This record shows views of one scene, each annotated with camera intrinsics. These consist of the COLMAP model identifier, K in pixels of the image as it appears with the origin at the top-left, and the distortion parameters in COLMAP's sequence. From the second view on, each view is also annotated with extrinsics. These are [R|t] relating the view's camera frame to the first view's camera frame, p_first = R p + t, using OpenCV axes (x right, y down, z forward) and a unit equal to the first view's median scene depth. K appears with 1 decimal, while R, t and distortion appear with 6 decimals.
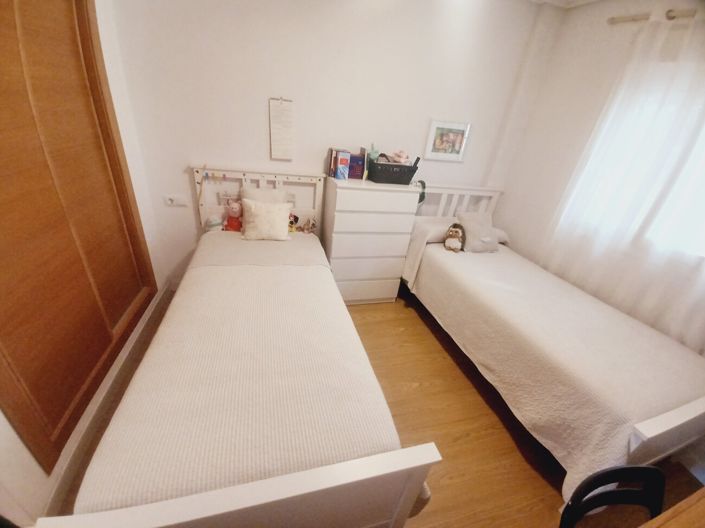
lens RADIAL K [[281.7, 0, 350.7], [0, 281.7, 270.4], [0, 0, 1]] dist [-0.003633, -0.008099]
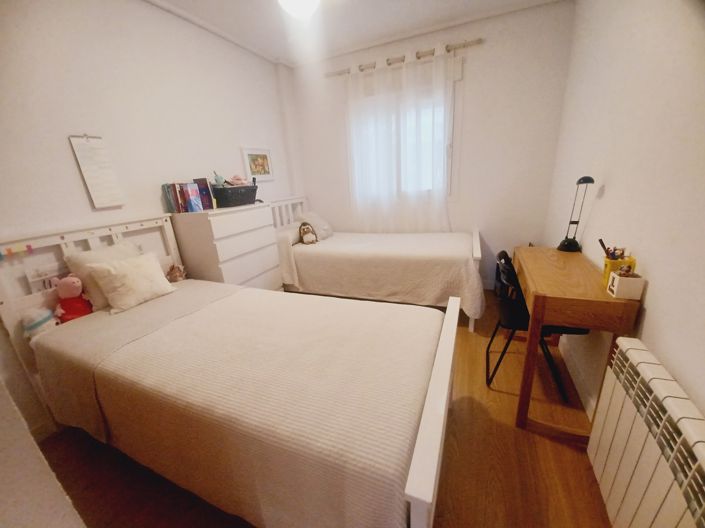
lens RADIAL K [[281.7, 0, 352.0], [0, 281.7, 269.6], [0, 0, 1]] dist [-0.003633, -0.008099]
pose [[0.599256, -0.384226, 0.702327, -0.465896], [0.486714, 0.871399, 0.061436, 0.041650], [-0.635612, 0.305016, 0.709199, 0.065508]]
